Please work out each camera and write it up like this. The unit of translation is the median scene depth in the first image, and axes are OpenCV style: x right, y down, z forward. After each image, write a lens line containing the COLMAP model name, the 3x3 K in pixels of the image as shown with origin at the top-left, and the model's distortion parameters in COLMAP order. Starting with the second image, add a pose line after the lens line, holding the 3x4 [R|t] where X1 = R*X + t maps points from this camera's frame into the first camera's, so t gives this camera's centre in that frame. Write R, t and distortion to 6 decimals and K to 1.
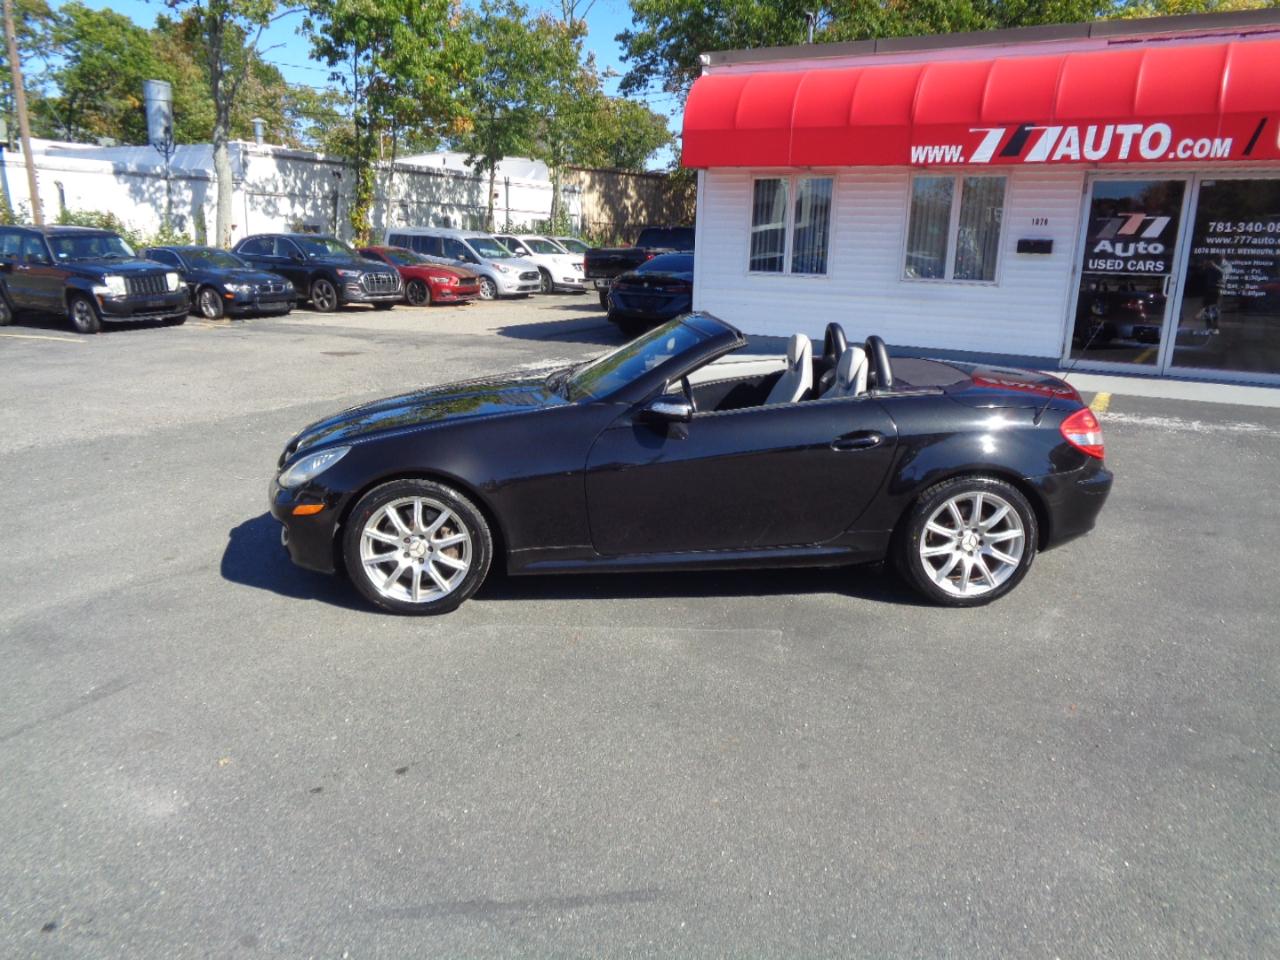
lens RADIAL K [[978.1, 0, 636.5], [0, 978.1, 471.0], [0, 0, 1]] dist [-0.006119, 0.018648]
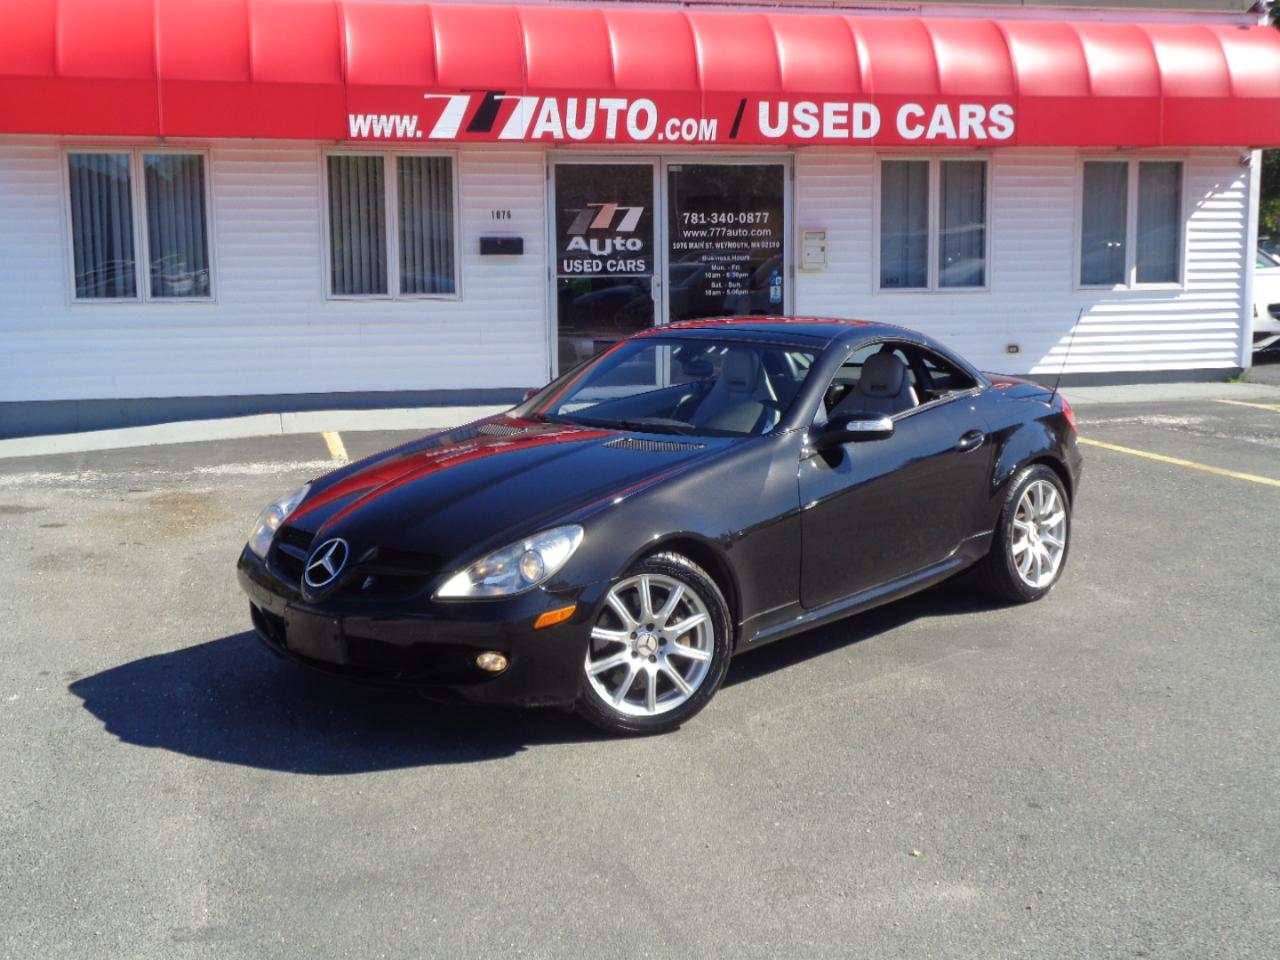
lens RADIAL K [[1595.5, 0, 647.6], [0, 1595.5, 484.0], [0, 0, 1]] dist [0.015931, 0.000000]
pose [[0.722566, -0.128252, 0.679301, -0.419152], [0.183323, 0.983008, -0.009407, -0.013201], [-0.666552, 0.131328, 0.733799, 0.025632]]
